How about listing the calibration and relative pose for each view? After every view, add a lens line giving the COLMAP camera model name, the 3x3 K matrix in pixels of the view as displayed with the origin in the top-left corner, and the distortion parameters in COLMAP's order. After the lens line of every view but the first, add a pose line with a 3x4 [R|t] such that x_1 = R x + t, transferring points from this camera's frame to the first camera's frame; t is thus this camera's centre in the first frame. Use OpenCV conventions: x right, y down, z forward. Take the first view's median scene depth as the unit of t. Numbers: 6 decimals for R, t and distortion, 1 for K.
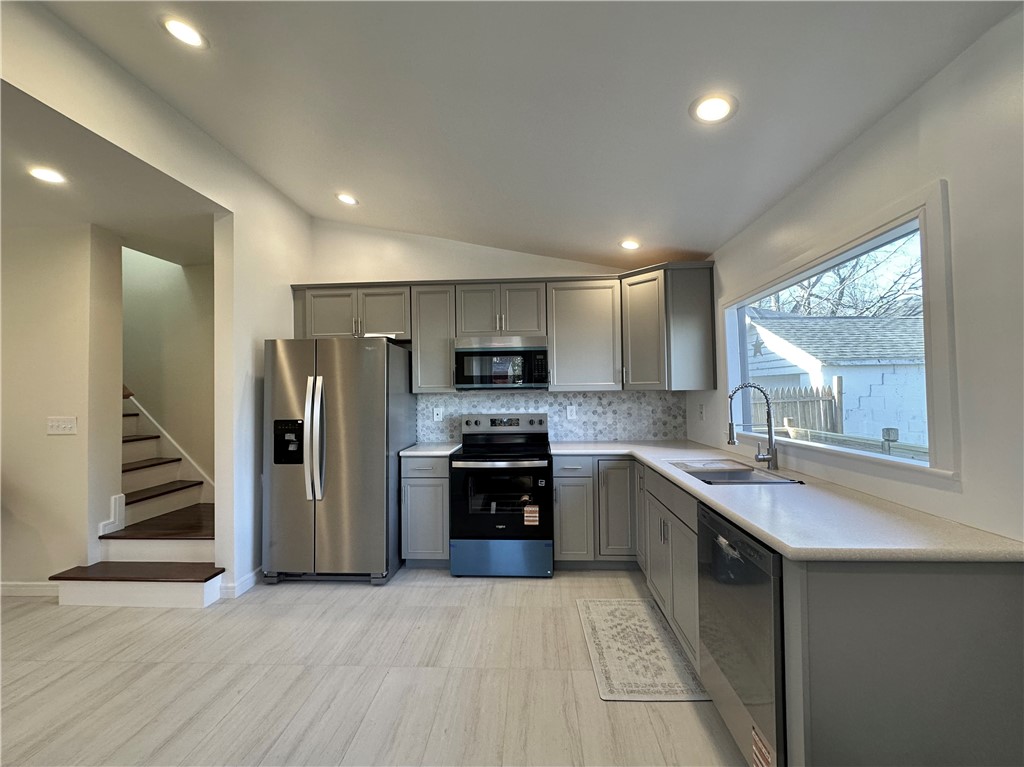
lens RADIAL K [[418.8, 0, 512.0], [0, 418.8, 383.5], [0, 0, 1]] dist [0.001743, 0.000348]
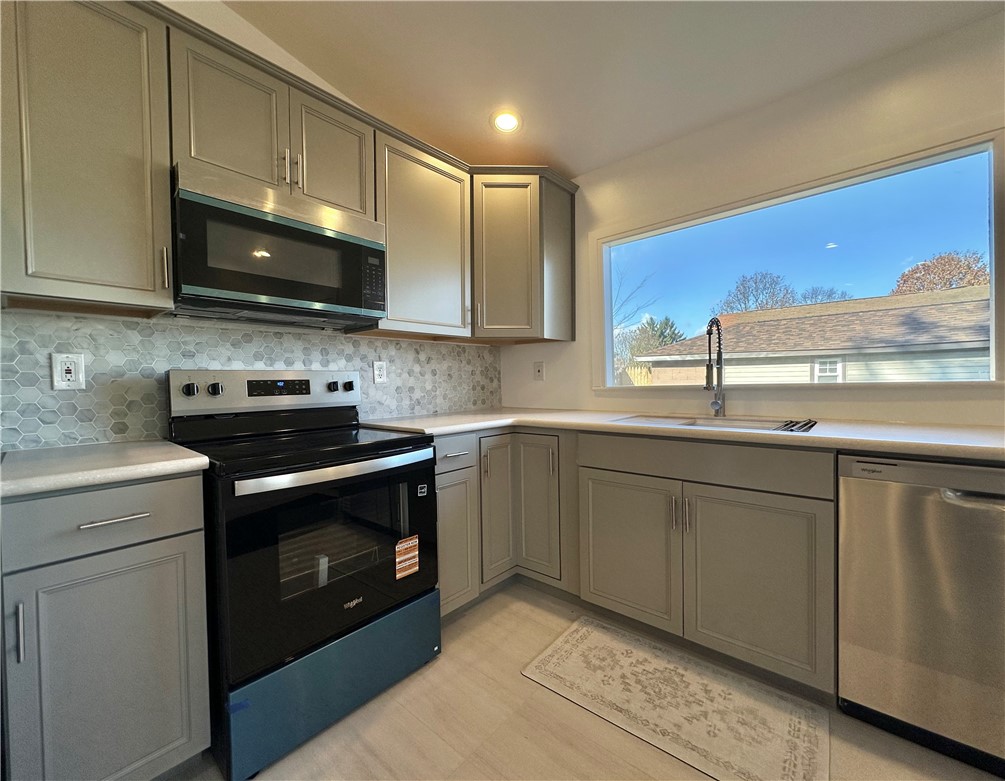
lens RADIAL K [[416.9, 0, 483.4], [0, 416.9, 390.7], [0, 0, 1]] dist [-0.001161, -0.000015]
pose [[0.629898, -0.012765, 0.776573, -0.256327], [-0.011639, 0.999598, 0.025872, 0.085277], [-0.776591, -0.025335, 0.629496, 0.540059]]
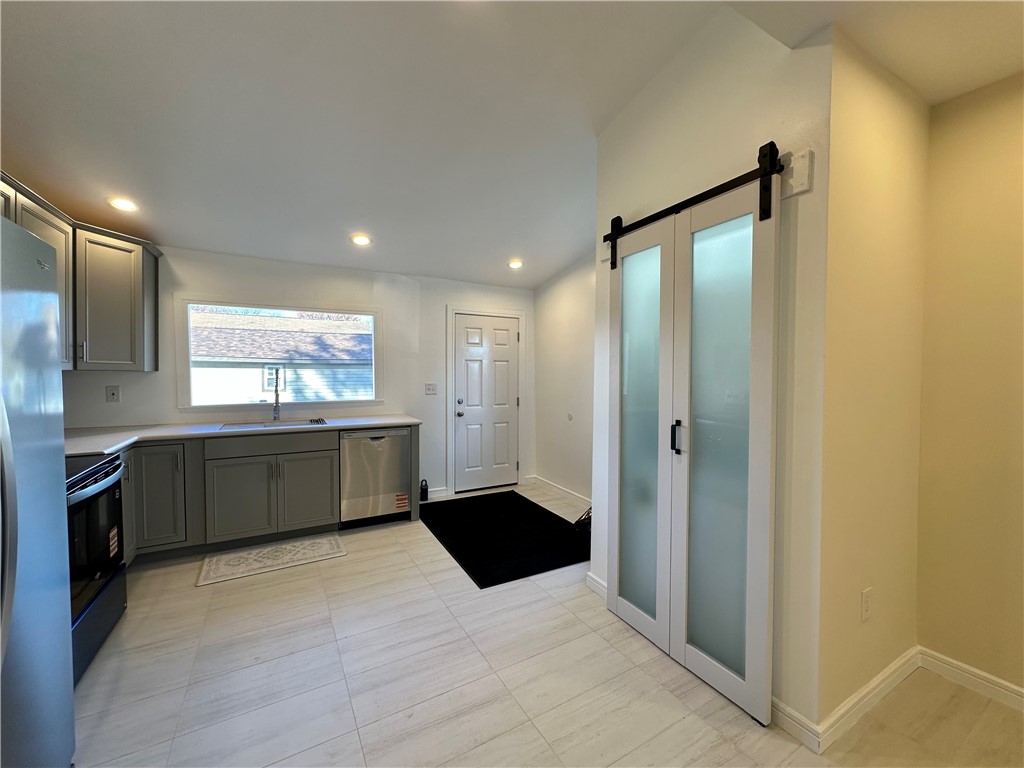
lens RADIAL K [[408.0, 0, 512.0], [0, 408.0, 384.0], [0, 0, 1]] dist [0.001153, 0.000217]
pose [[-0.548960, -0.016426, 0.835687, -0.812540], [-0.021519, 0.999753, 0.005515, 0.019848], [-0.835571, -0.014955, -0.549178, 0.721845]]
